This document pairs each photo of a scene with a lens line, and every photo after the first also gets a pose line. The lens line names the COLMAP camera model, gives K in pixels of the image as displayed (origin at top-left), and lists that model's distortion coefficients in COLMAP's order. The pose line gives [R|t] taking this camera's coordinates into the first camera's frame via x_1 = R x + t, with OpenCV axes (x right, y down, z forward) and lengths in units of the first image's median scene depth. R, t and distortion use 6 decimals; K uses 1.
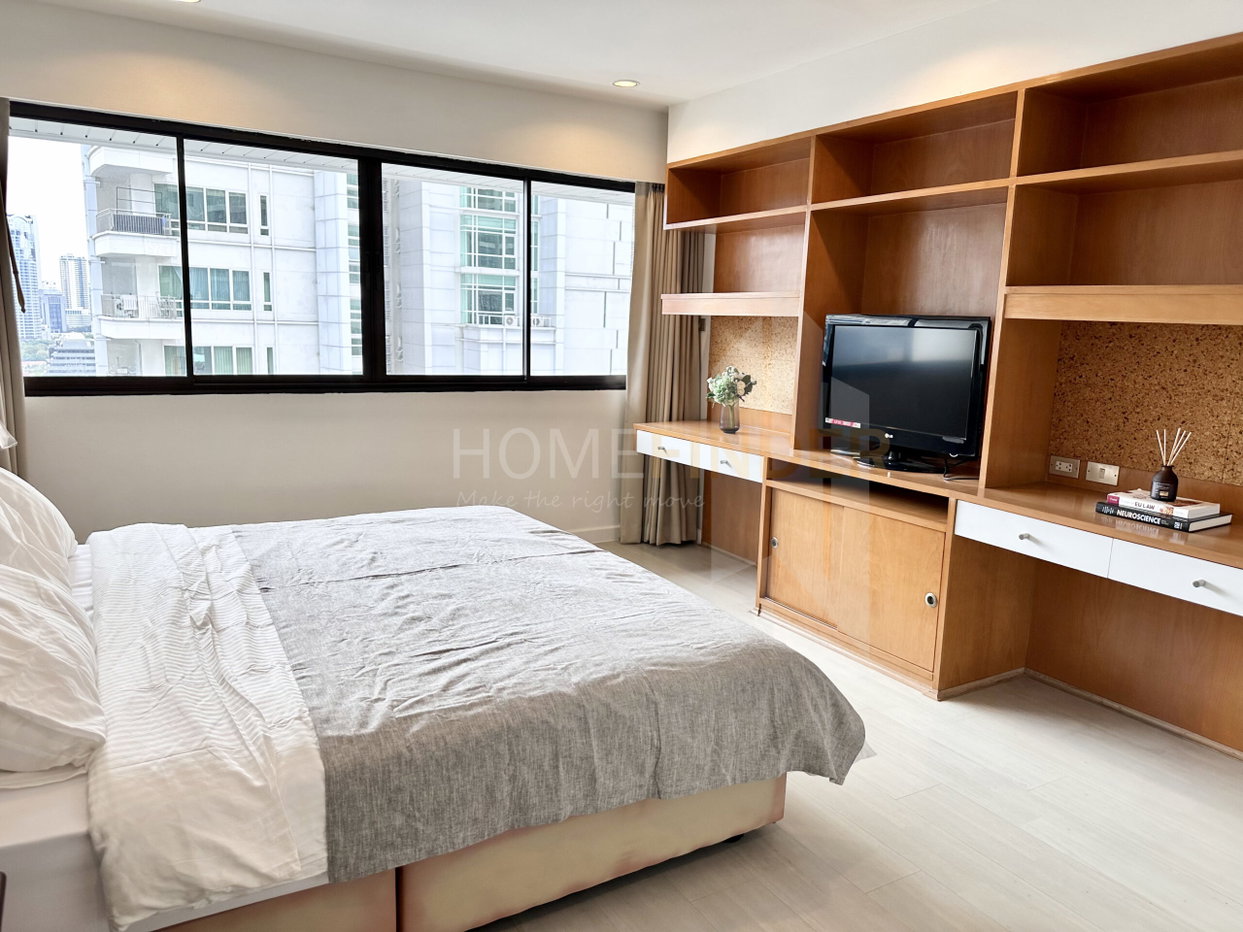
lens RADIAL K [[858.9, 0, 621.5], [0, 858.9, 466.0], [0, 0, 1]] dist [0.007541, -0.000227]
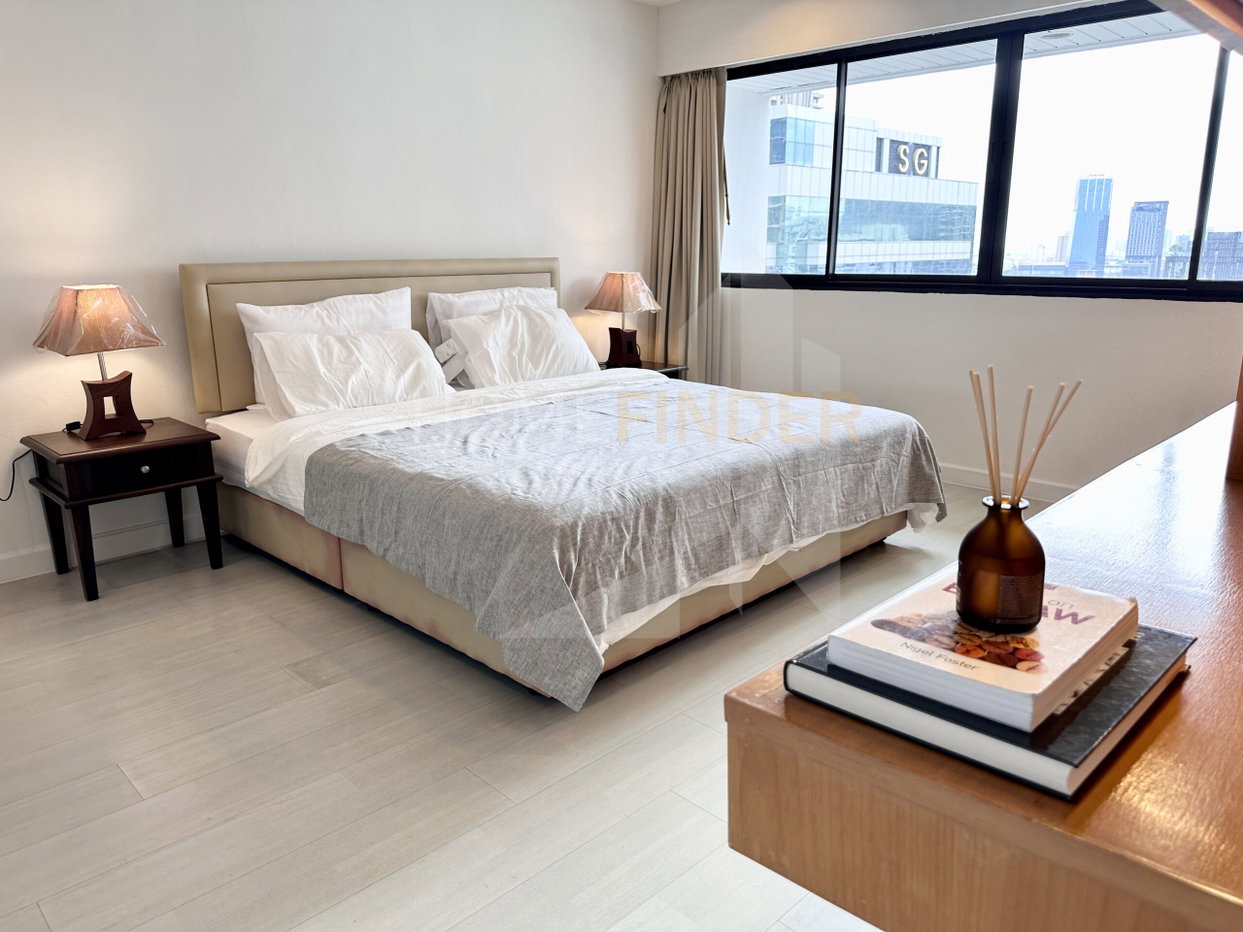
lens RADIAL K [[858.9, 0, 621.5], [0, 858.9, 466.0], [0, 0, 1]] dist [0.007541, -0.000227]
pose [[0.313831, 0.216893, -0.924374, 0.577234], [-0.117549, 0.974945, 0.188850, -0.038921], [0.942174, 0.049393, 0.331463, 0.370056]]
